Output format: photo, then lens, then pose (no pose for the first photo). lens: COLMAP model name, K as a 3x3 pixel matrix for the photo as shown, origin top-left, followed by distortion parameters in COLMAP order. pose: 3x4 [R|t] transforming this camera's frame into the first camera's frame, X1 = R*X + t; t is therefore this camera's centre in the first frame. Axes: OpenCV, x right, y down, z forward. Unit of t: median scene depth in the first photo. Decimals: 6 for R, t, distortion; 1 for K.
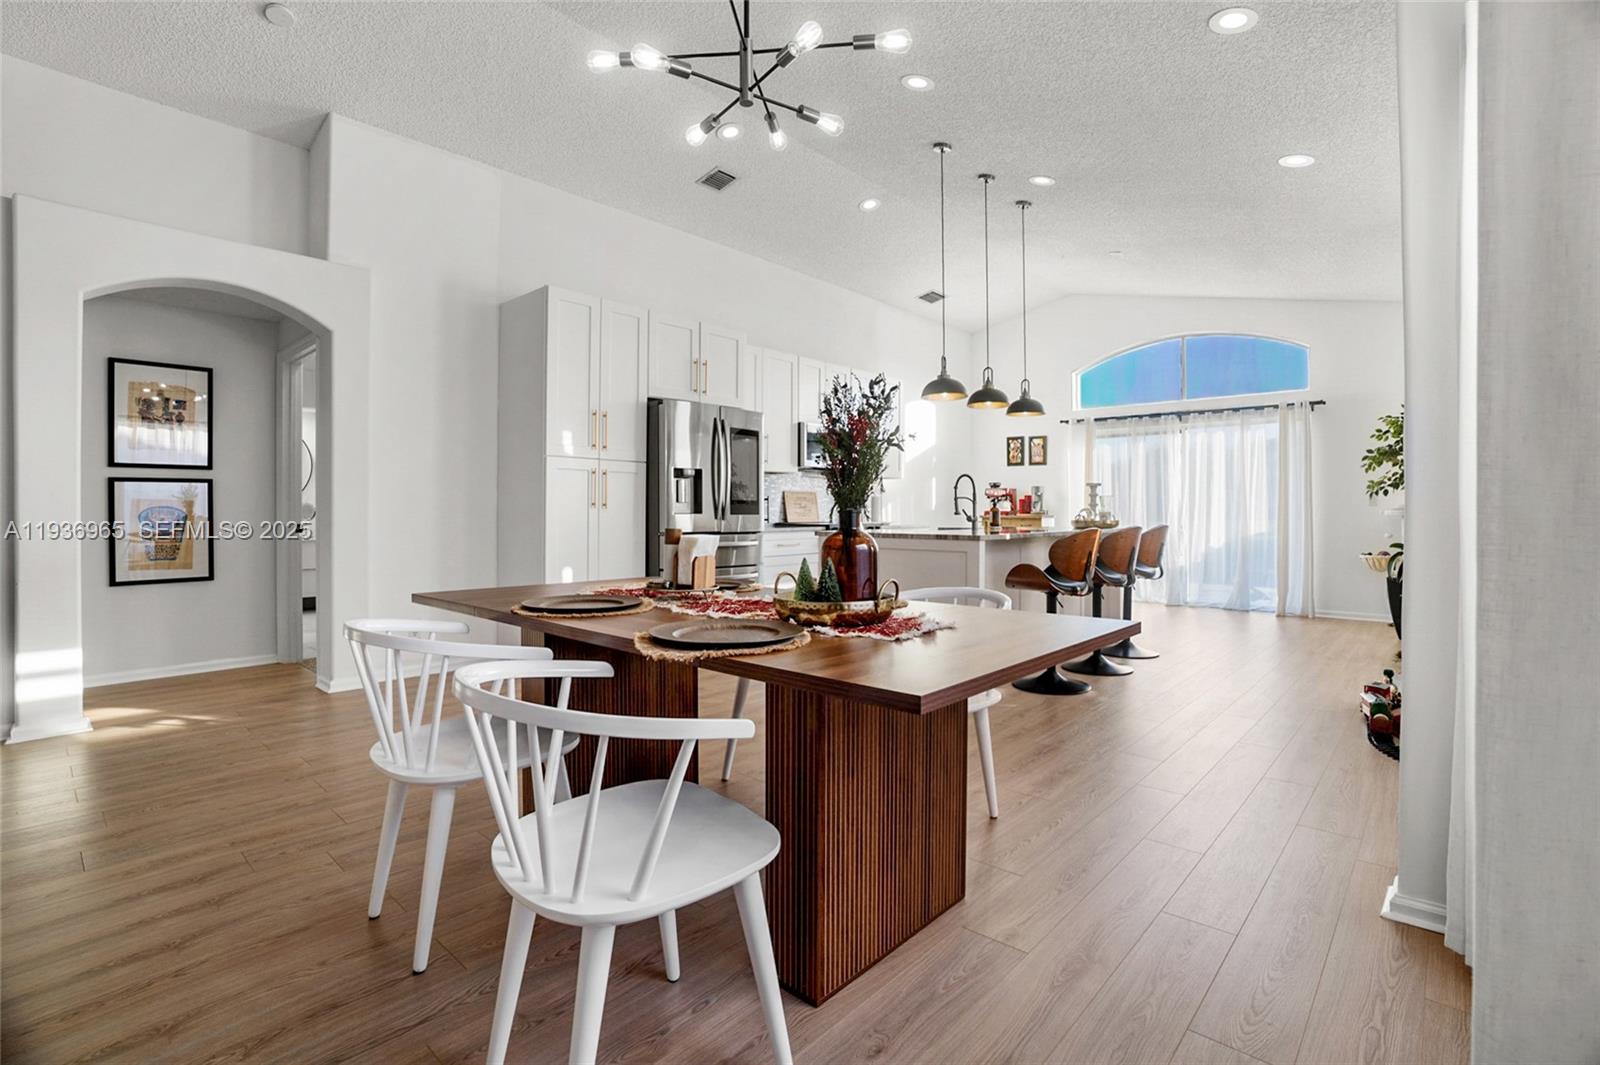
lens RADIAL K [[750.6, 0, 811.9], [0, 750.6, 518.2], [0, 0, 1]] dist [-0.068751, 0.027394]
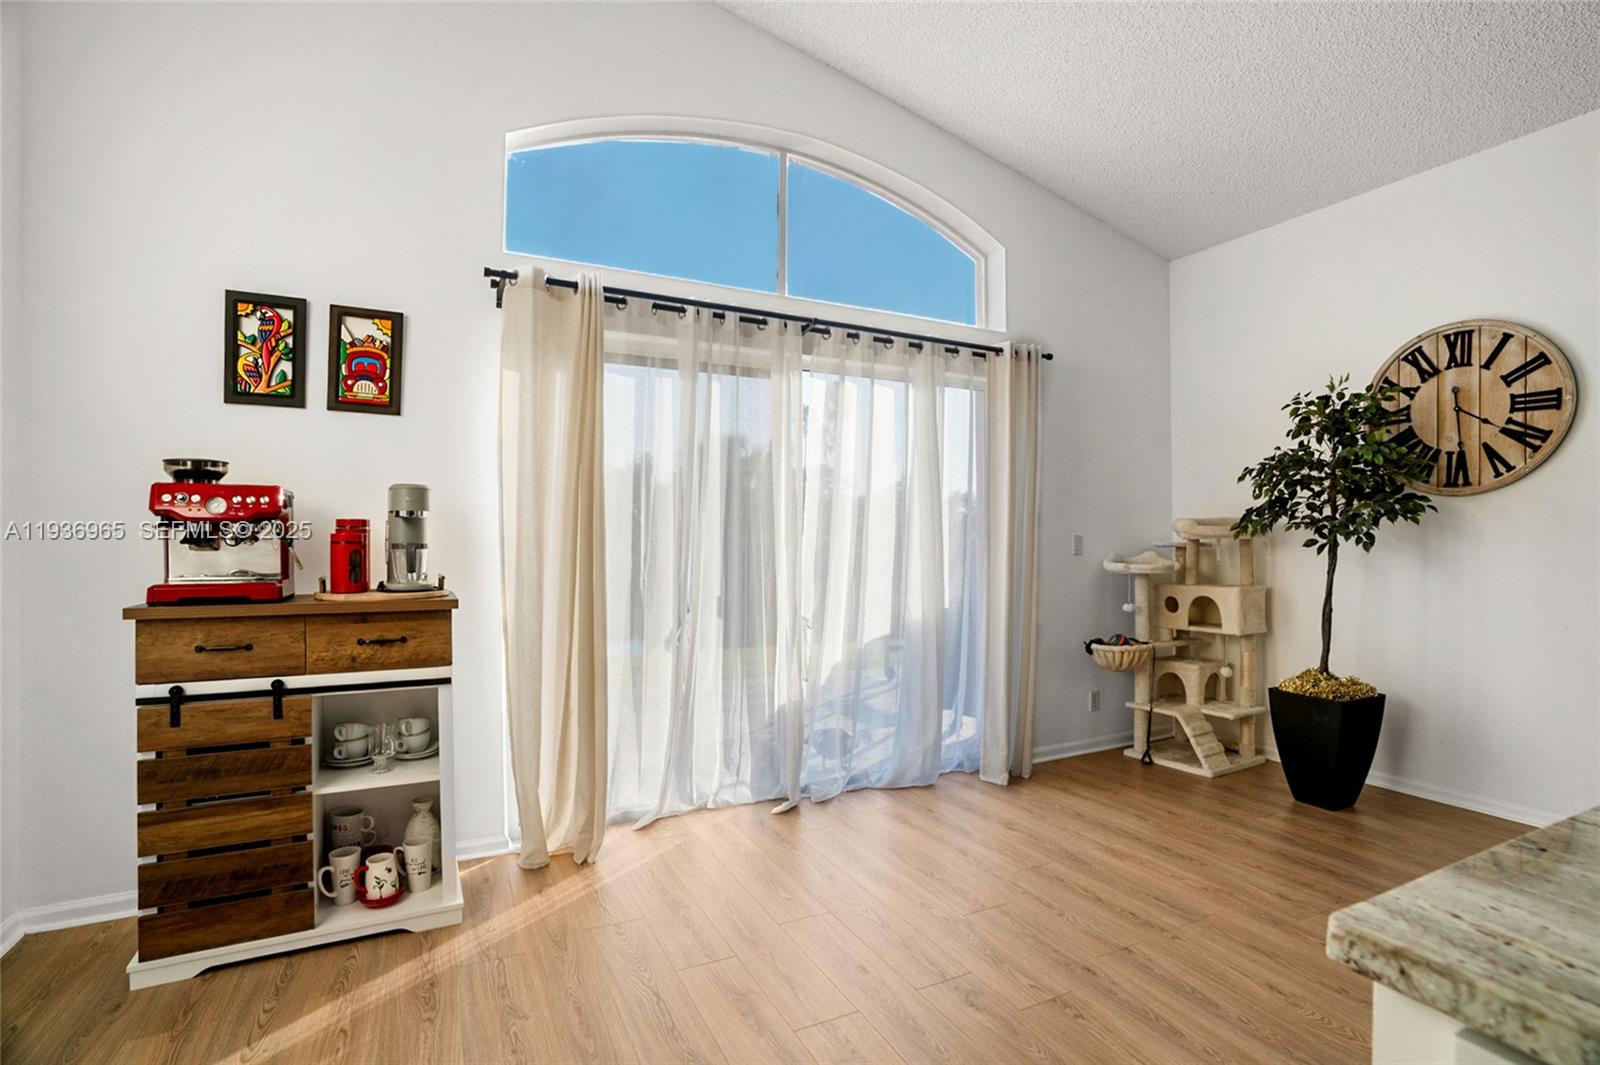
lens RADIAL K [[743.3, 0, 805.9], [0, 743.3, 542.9], [0, 0, 1]] dist [-0.067209, 0.021506]
pose [[0.373935, -0.003169, 0.927450, 0.141480], [0.004333, 0.999989, 0.001670, -0.027335], [-0.927445, 0.003394, 0.373945, 0.953667]]
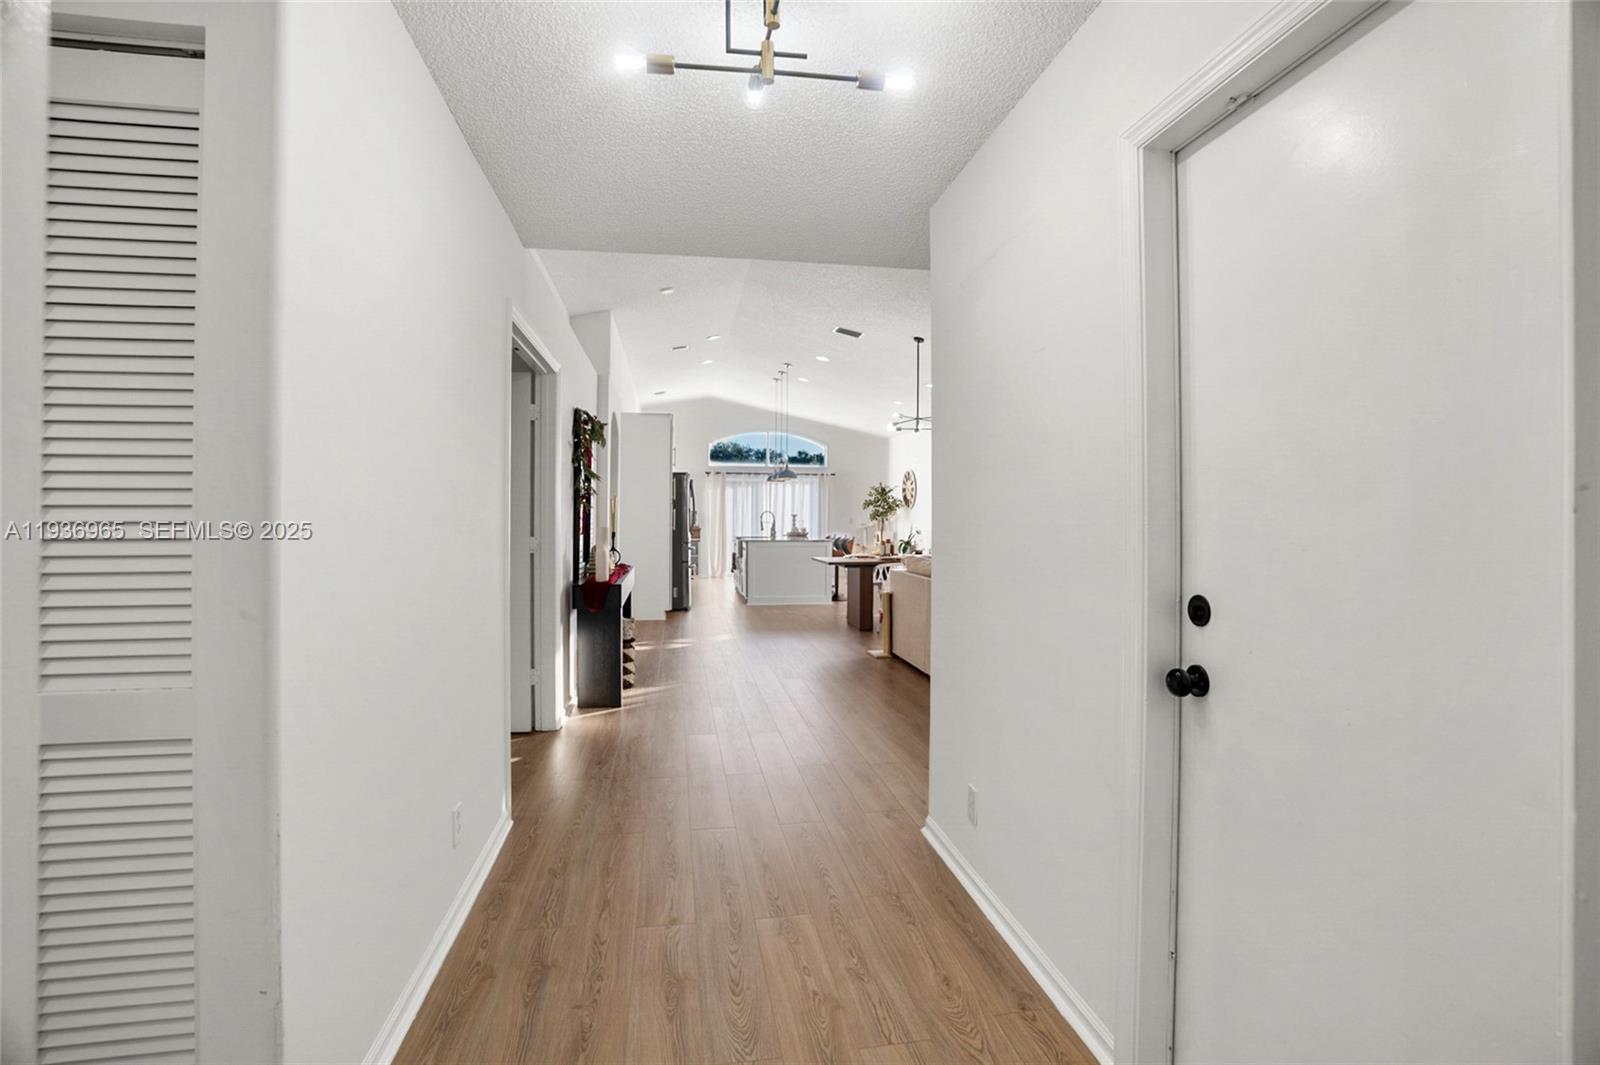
lens RADIAL K [[750.6, 0, 811.9], [0, 750.6, 518.2], [0, 0, 1]] dist [-0.068751, 0.027394]
pose [[0.618828, -0.000777, 0.785526, -1.054447], [0.001896, 0.999998, -0.000505, -0.029581], [-0.785524, 0.001802, 0.618829, -0.304322]]
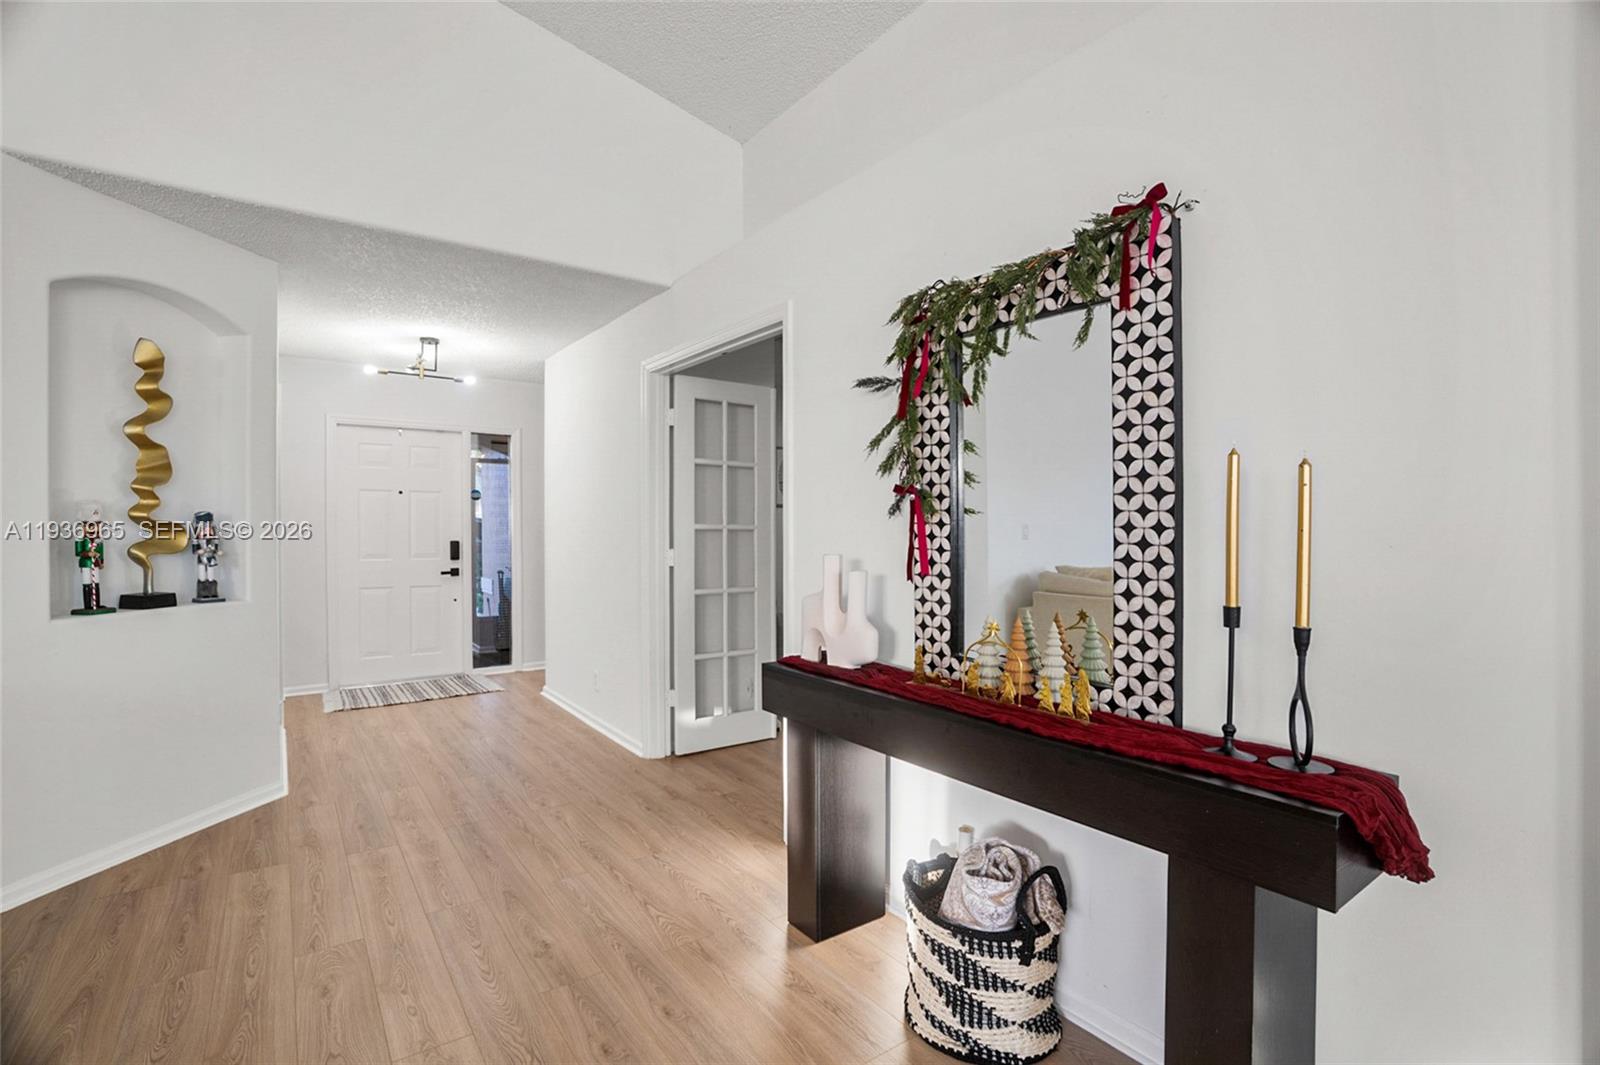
lens RADIAL K [[741.2, 0, 812.4], [0, 741.2, 529.8], [0, 0, 1]] dist [-0.065788, 0.023526]
pose [[-0.206035, 0.004845, -0.978533, -0.323938], [-0.011359, 0.999909, 0.007343, -0.035192], [0.978479, 0.012628, -0.205961, 0.318143]]
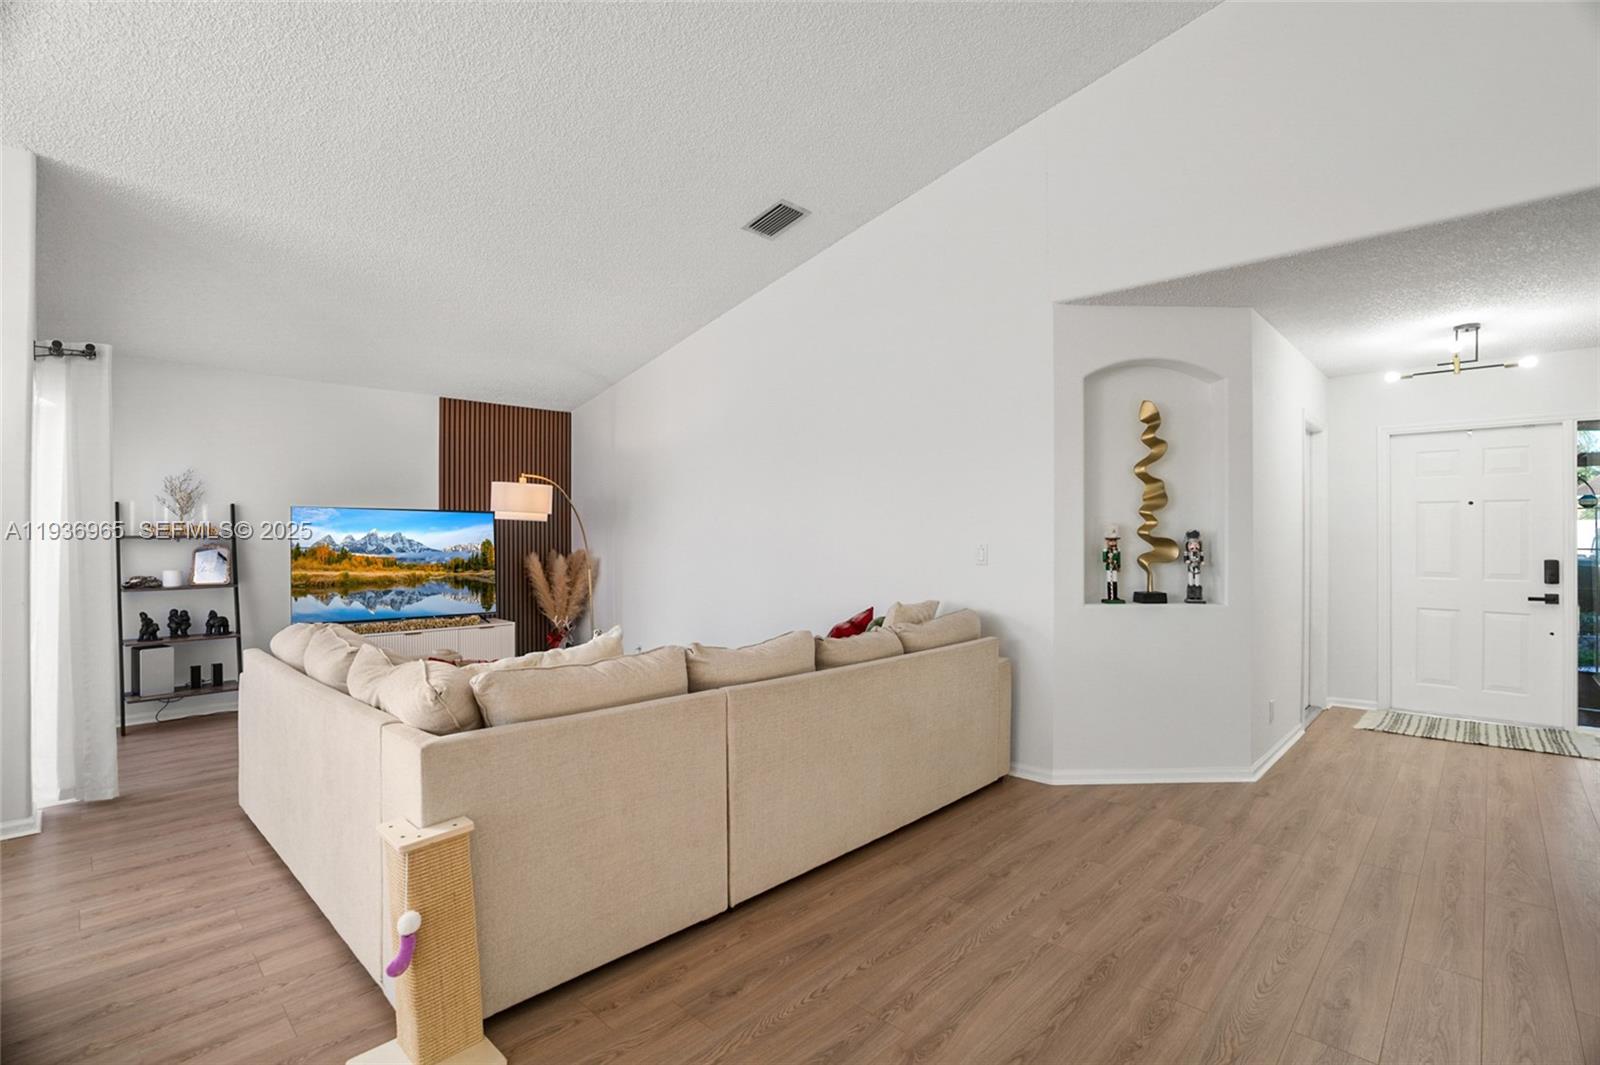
lens RADIAL K [[743.3, 0, 805.9], [0, 743.3, 542.9], [0, 0, 1]] dist [-0.067209, 0.021506]
pose [[-0.999123, -0.000919, 0.041864, -0.402431], [-0.000347, 0.999907, 0.013666, -0.036183], [-0.041872, 0.013640, -0.999030, 0.423621]]
